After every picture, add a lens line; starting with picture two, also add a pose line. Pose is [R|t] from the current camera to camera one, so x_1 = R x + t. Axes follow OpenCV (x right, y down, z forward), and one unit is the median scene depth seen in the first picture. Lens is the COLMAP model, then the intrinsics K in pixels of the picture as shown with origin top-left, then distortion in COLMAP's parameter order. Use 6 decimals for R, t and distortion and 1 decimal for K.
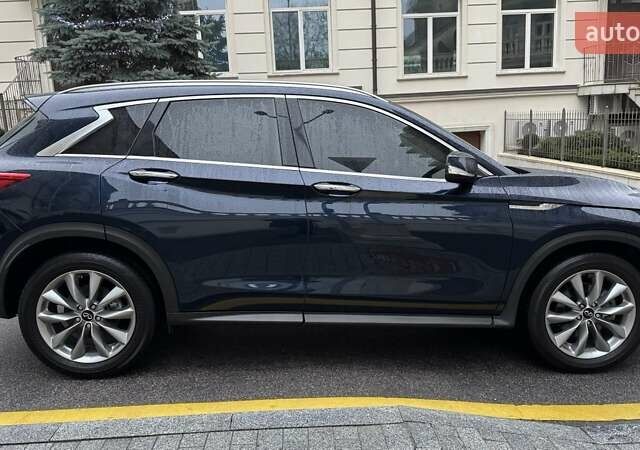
lens RADIAL K [[558.2, 0, 322.3], [0, 558.2, 224.0], [0, 0, 1]] dist [0.143911, -0.282120]
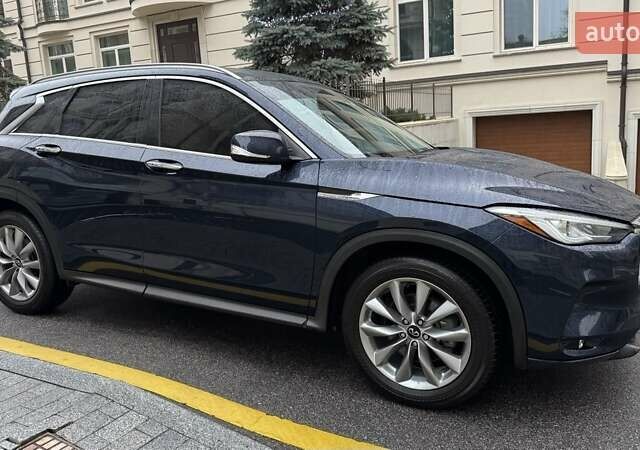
lens RADIAL K [[558.2, 0, 322.3], [0, 558.2, 224.0], [0, 0, 1]] dist [0.143911, -0.282120]
pose [[0.870911, 0.079454, -0.484976, 0.752543], [-0.094007, 0.995555, -0.005712, 0.020896], [0.482367, 0.050566, 0.874509, 0.228284]]
